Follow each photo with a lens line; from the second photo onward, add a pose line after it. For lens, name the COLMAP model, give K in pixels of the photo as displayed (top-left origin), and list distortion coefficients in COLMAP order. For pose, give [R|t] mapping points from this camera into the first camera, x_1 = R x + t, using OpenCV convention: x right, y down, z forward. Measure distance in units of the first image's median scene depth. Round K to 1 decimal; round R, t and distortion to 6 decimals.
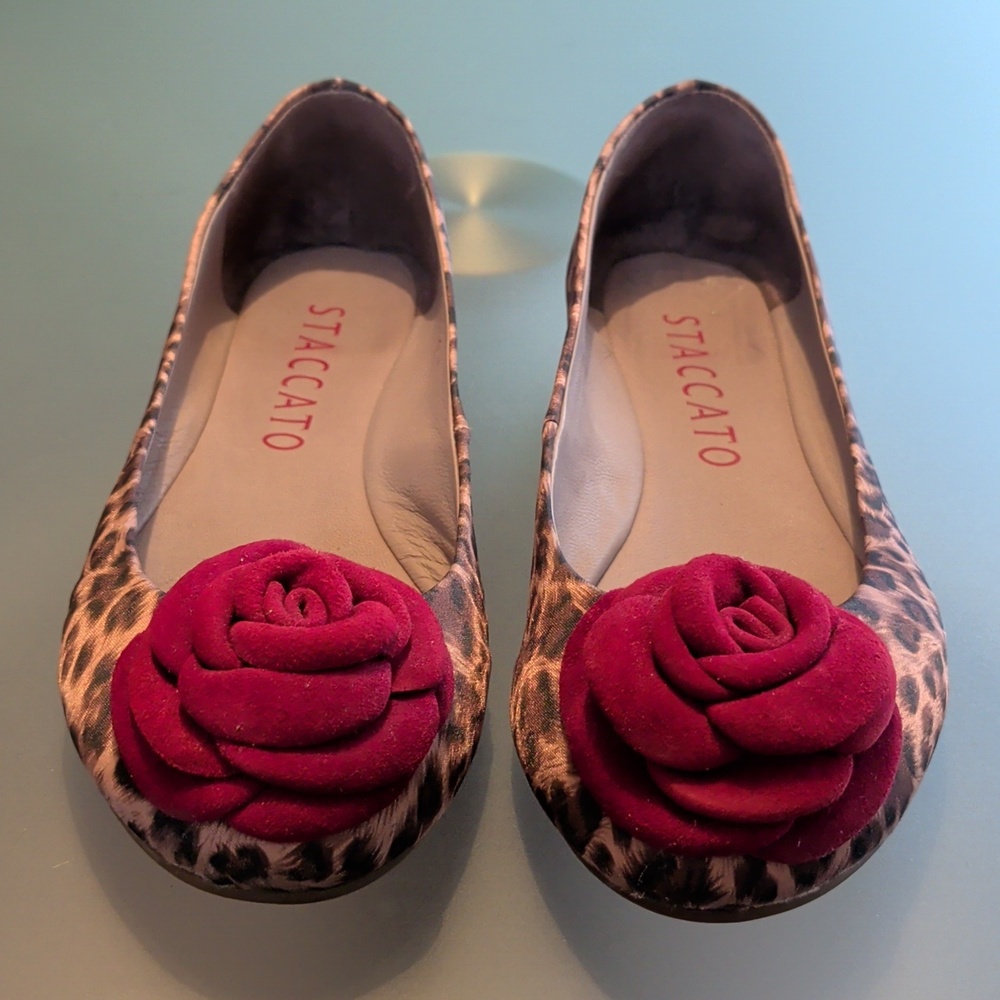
lens RADIAL K [[1628.9, 0, 500.0], [0, 1628.9, 500.0], [0, 0, 1]] dist [0.062077, 0.023639]
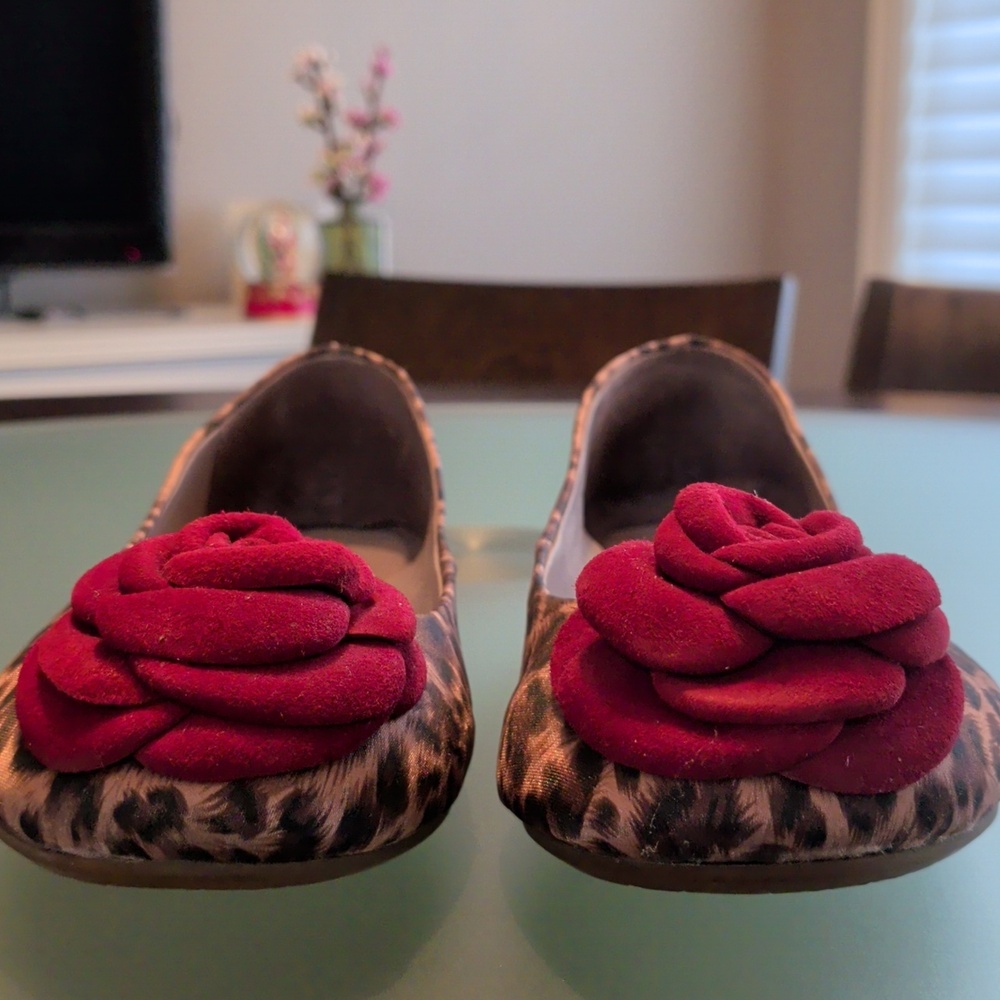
lens RADIAL K [[1628.9, 0, 500.0], [0, 1628.9, 500.0], [0, 0, 1]] dist [0.062077, 0.023639]
pose [[0.999890, -0.009319, -0.011510, 0.022537], [0.003588, 0.906483, -0.422226, 0.422564], [0.014368, 0.422139, 0.906417, 0.213470]]
